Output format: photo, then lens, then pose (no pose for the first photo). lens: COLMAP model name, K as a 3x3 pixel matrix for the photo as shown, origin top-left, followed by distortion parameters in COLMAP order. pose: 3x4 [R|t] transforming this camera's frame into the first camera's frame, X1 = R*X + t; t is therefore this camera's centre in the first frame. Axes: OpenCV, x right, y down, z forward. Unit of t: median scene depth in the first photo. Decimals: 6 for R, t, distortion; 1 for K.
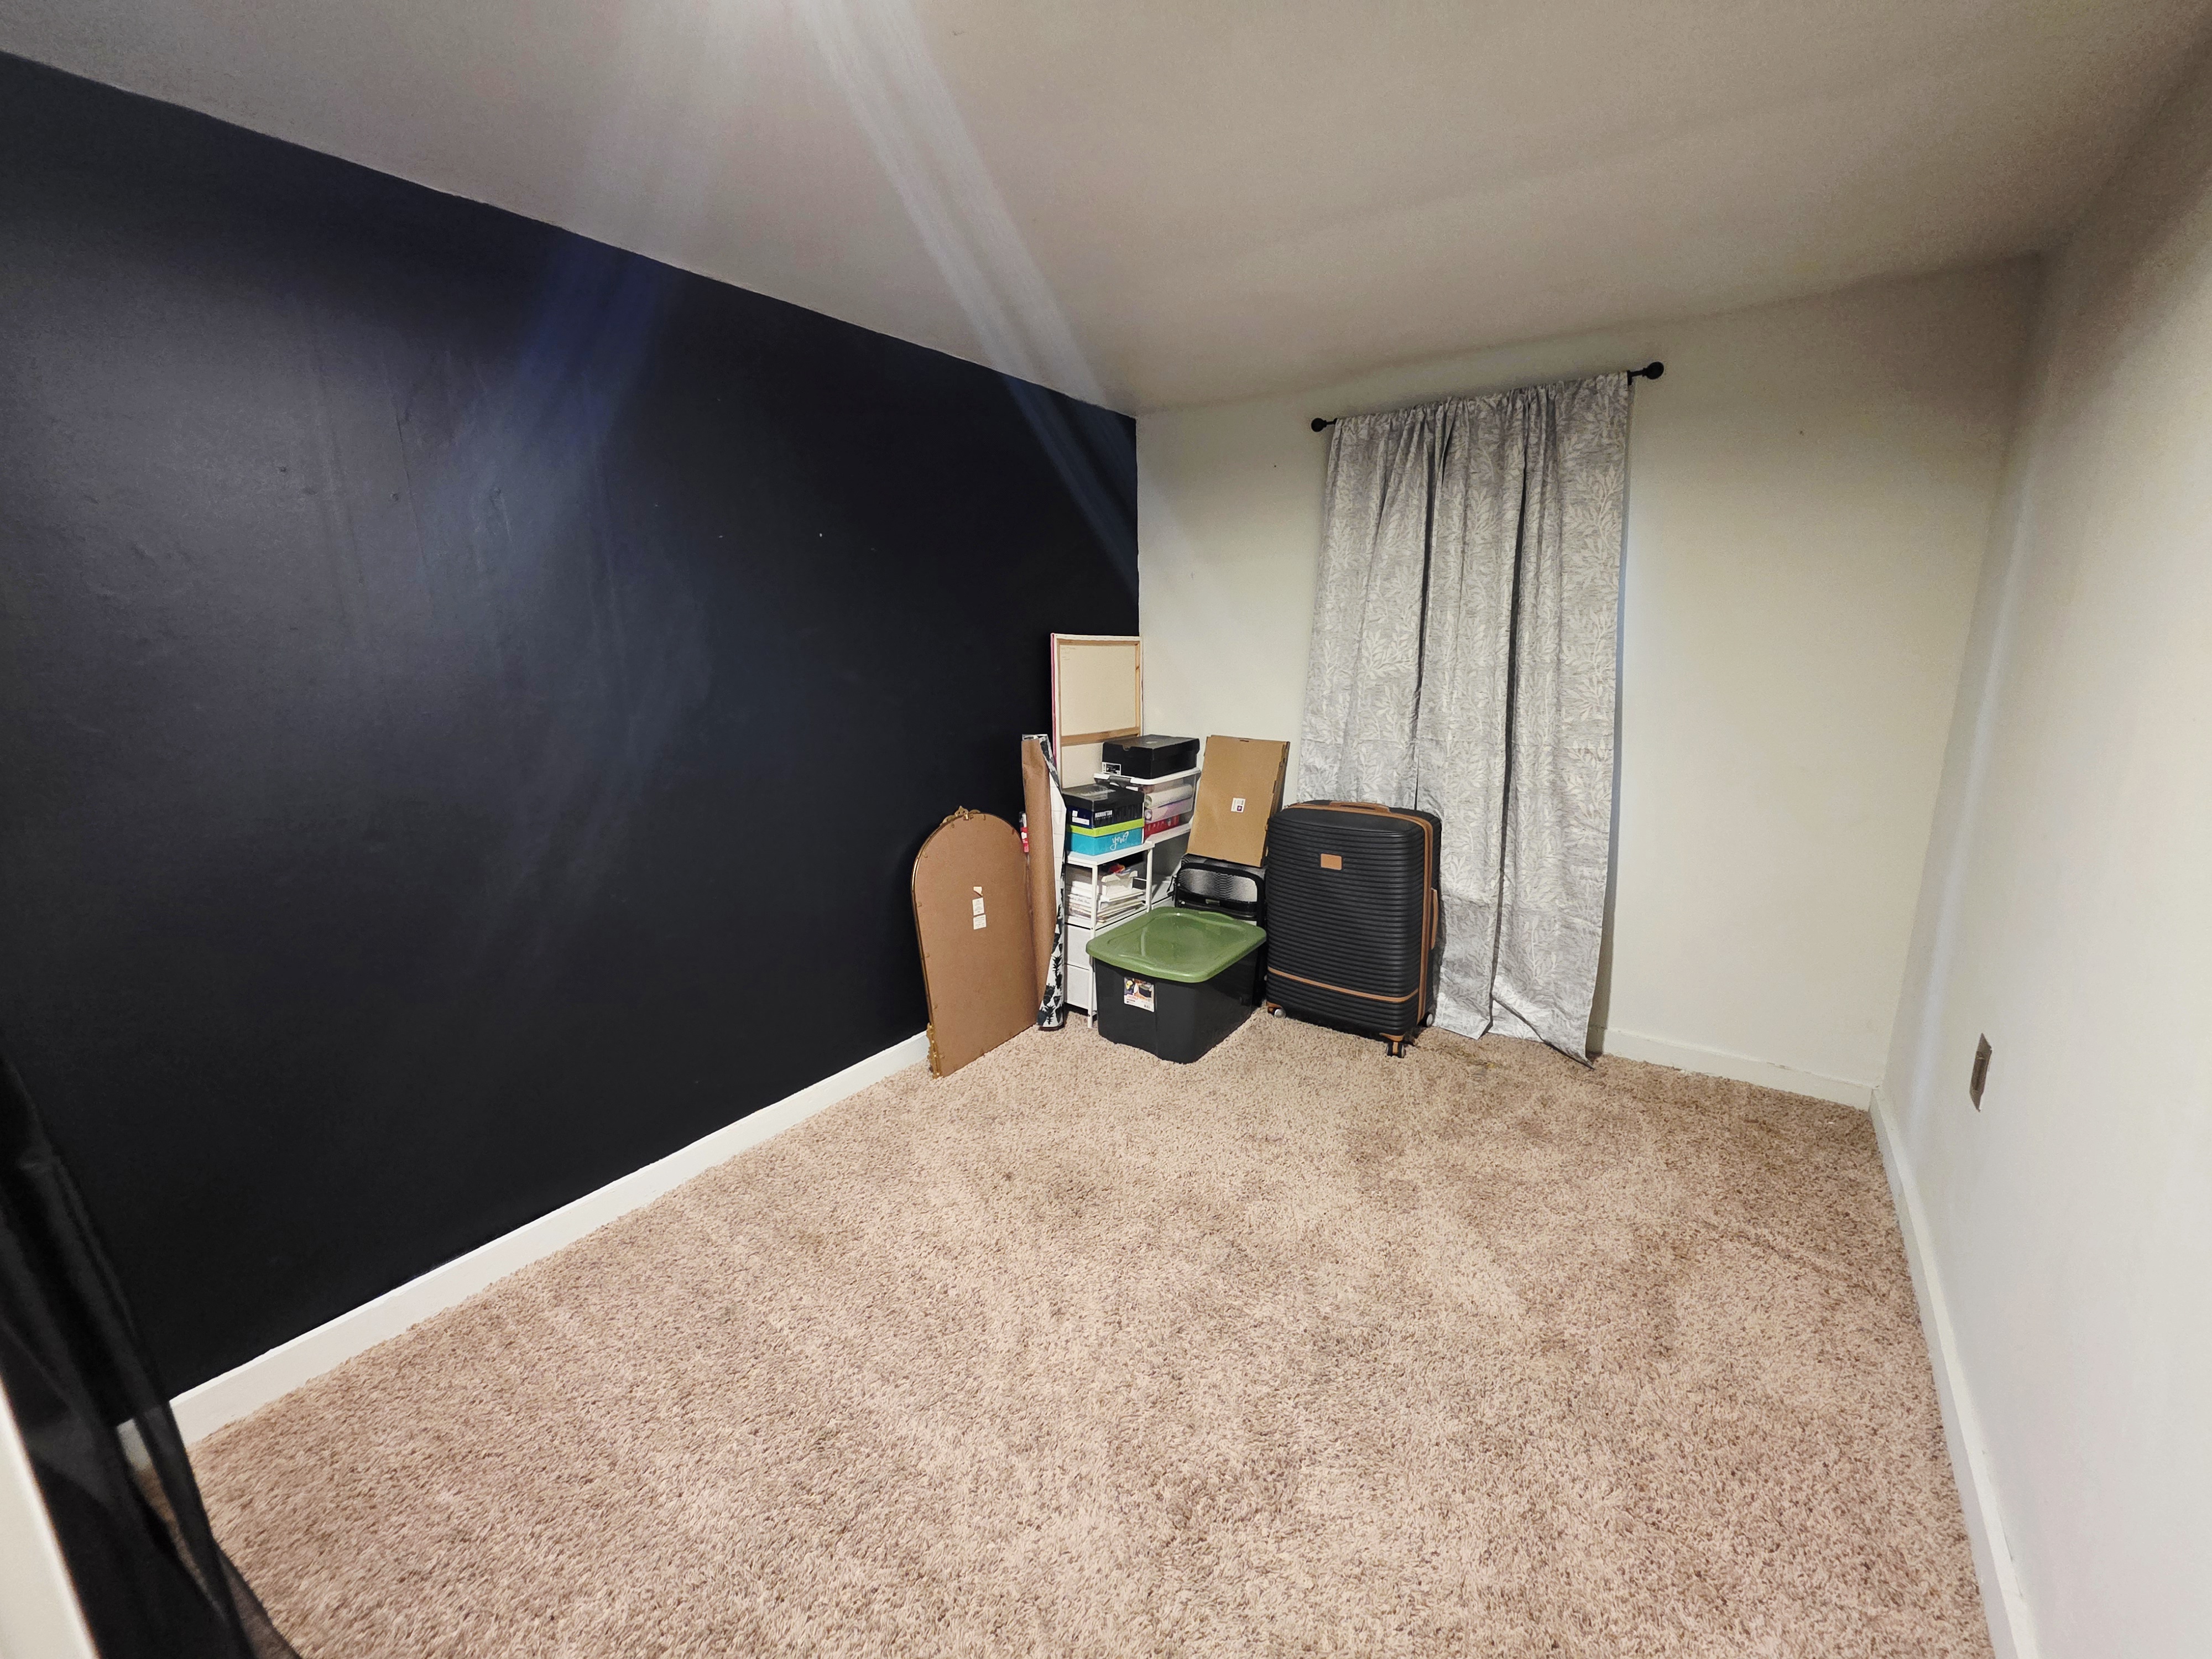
lens RADIAL K [[882.3, 0, 1106.9], [0, 882.3, 830.9], [0, 0, 1]] dist [0.002646, -0.000801]
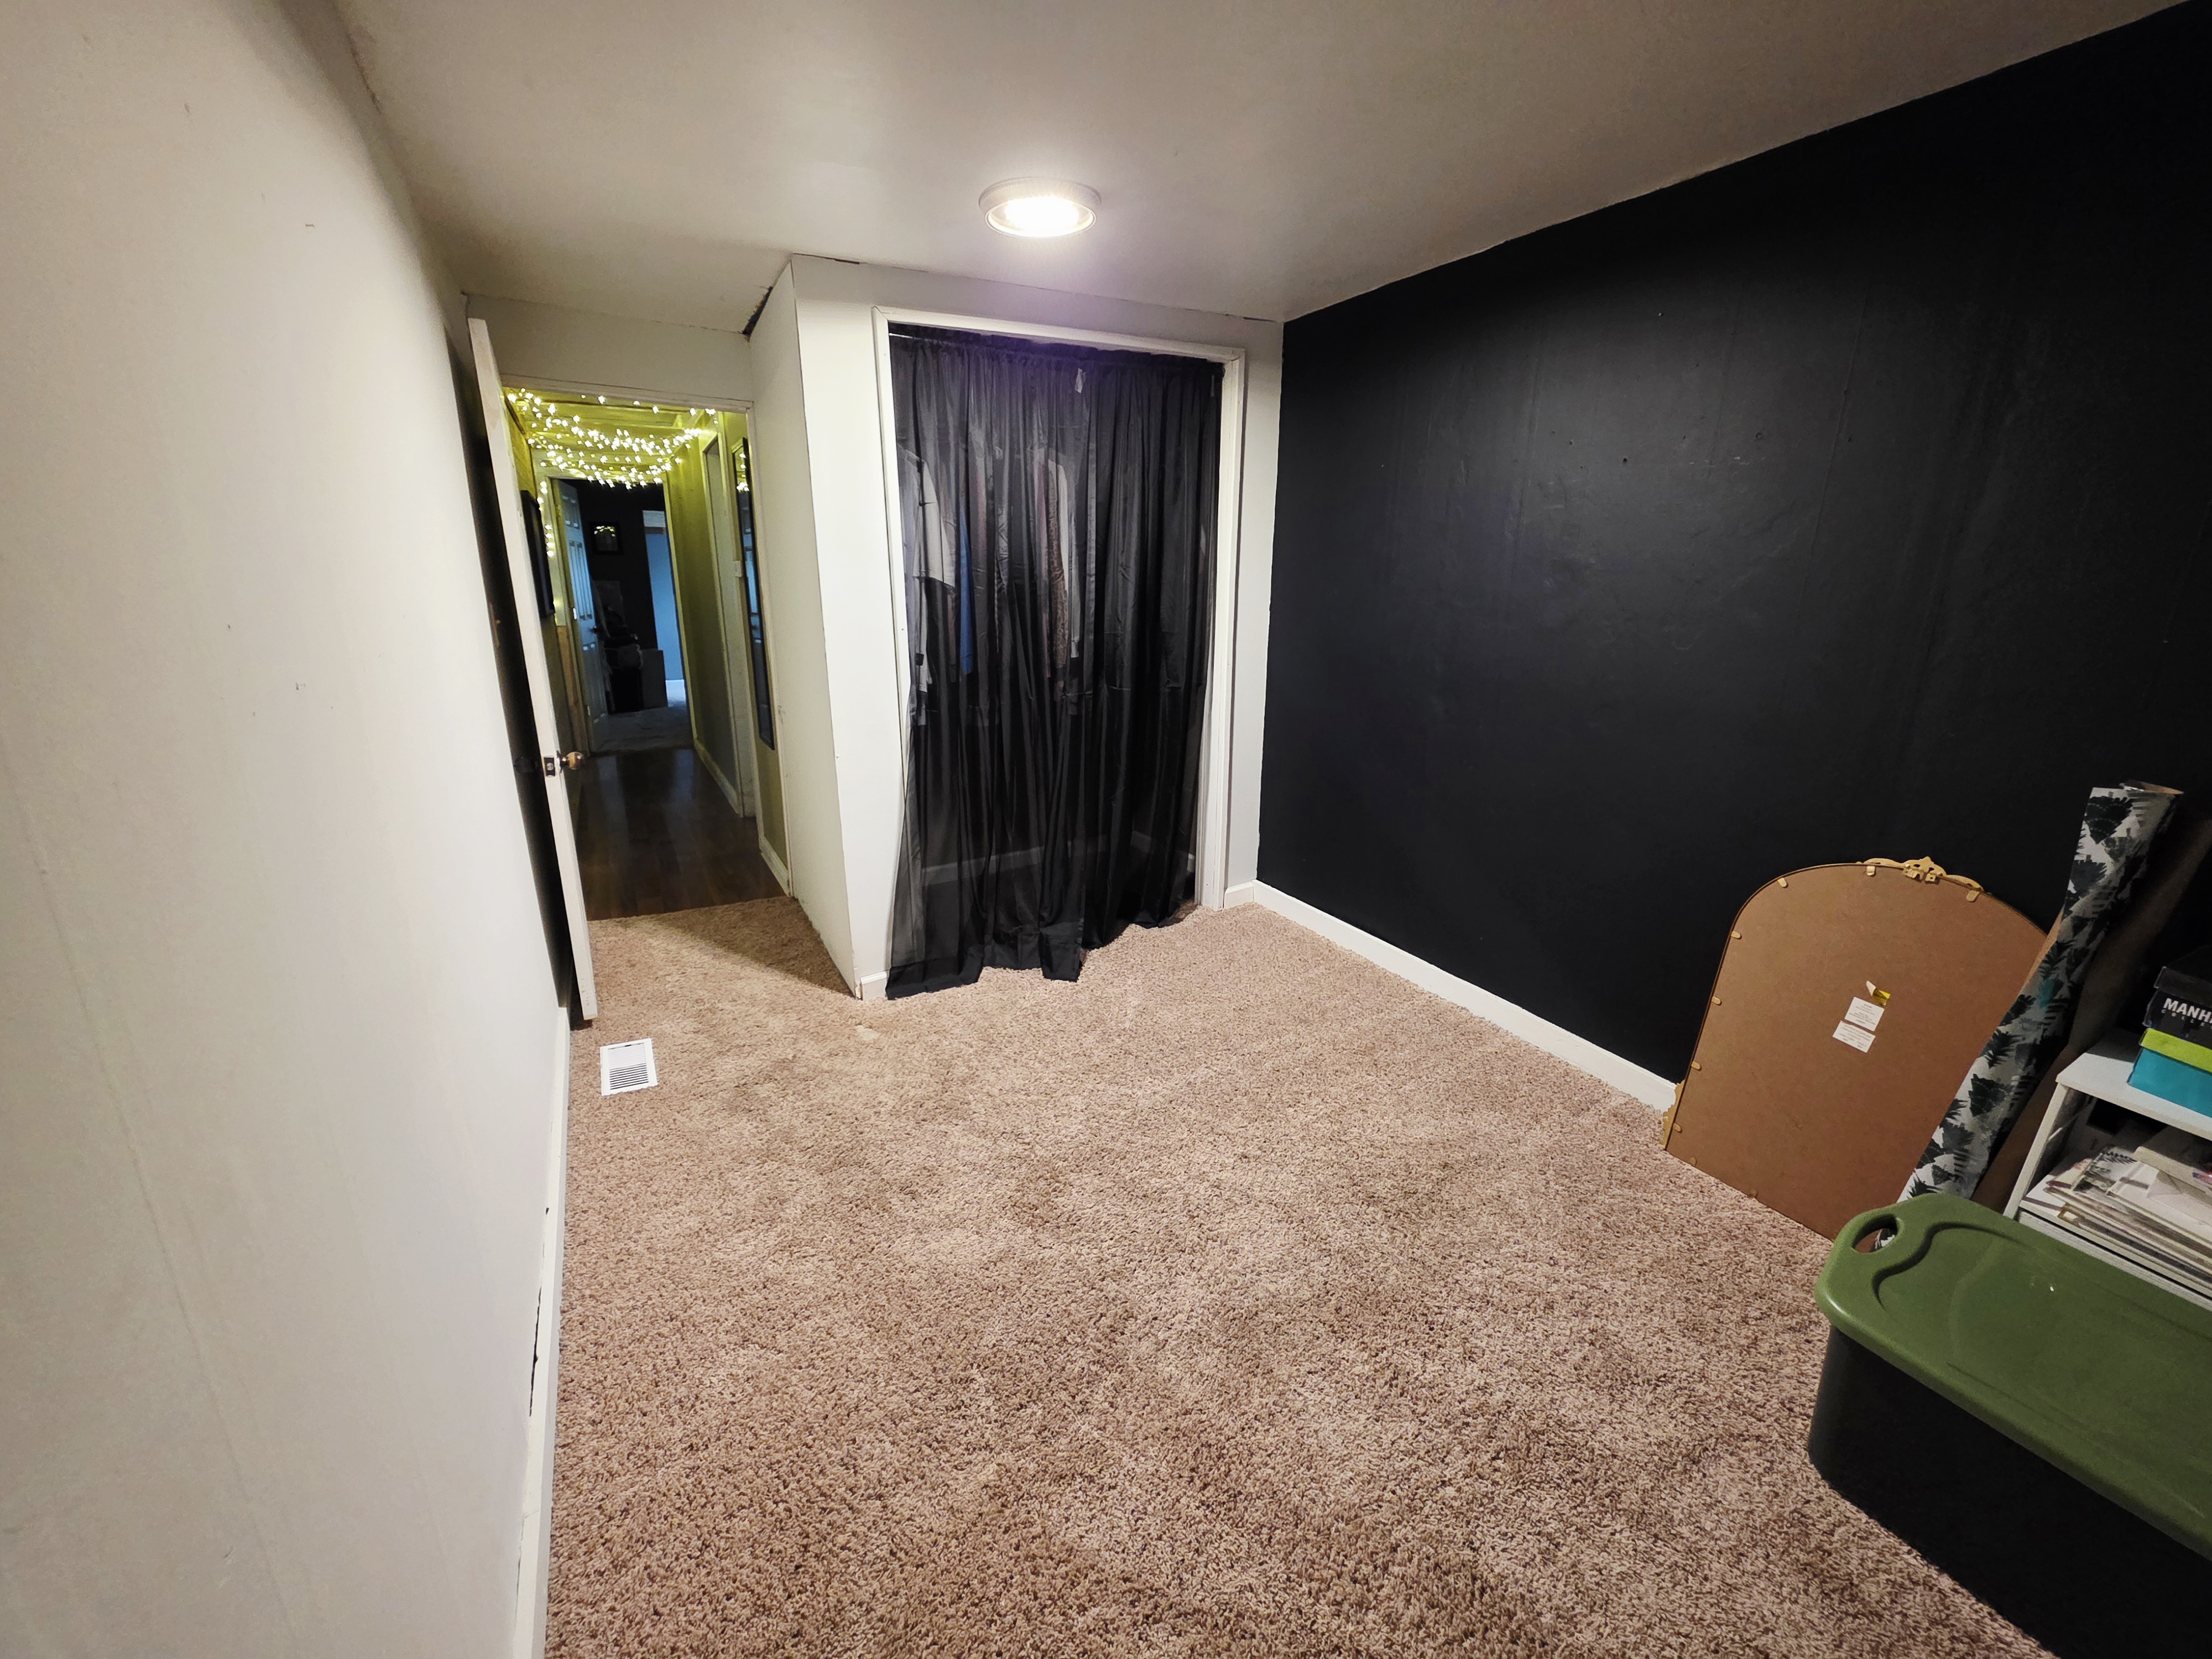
lens RADIAL K [[882.3, 0, 1100.3], [0, 882.3, 829.2], [0, 0, 1]] dist [0.002646, -0.000801]
pose [[-0.438085, 0.261091, -0.860182, 0.633995], [-0.207164, 0.901812, 0.379234, -0.166926], [0.874737, 0.344335, -0.340982, 0.752011]]
